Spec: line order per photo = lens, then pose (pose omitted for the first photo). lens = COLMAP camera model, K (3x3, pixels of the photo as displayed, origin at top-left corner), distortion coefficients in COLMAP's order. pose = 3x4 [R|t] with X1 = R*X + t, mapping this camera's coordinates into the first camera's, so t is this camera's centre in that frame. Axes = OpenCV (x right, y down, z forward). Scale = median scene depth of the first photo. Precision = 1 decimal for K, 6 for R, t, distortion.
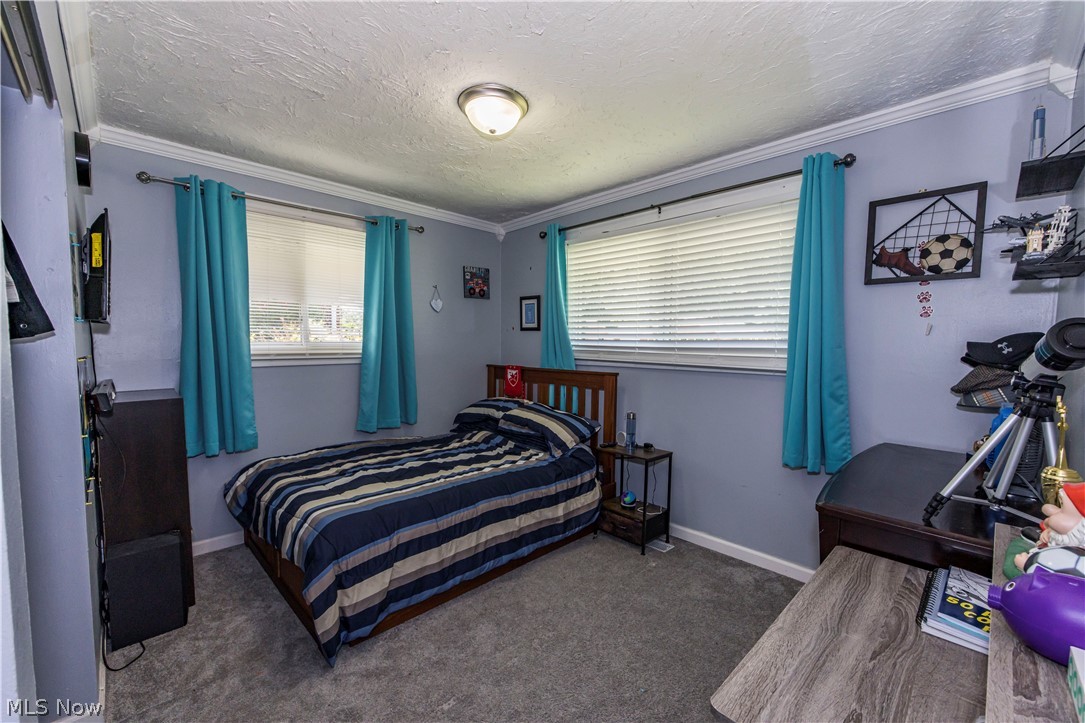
lens RADIAL K [[435.3, 0, 542.1], [0, 435.3, 366.5], [0, 0, 1]] dist [0.000470, 0.000141]
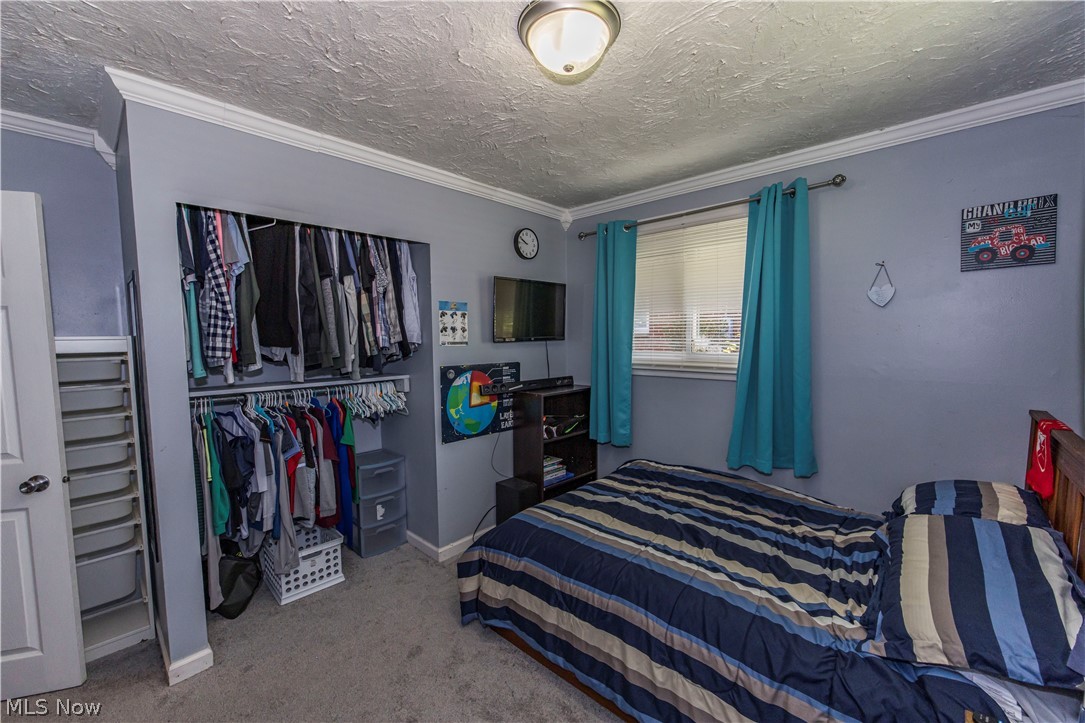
lens RADIAL K [[435.3, 0, 541.8], [0, 435.3, 364.7], [0, 0, 1]] dist [0.000470, 0.000141]
pose [[0.054963, 0.062904, -0.996505, 0.418797], [-0.046570, 0.997089, 0.060372, -0.078280], [0.997402, 0.043089, 0.057733, 0.657281]]
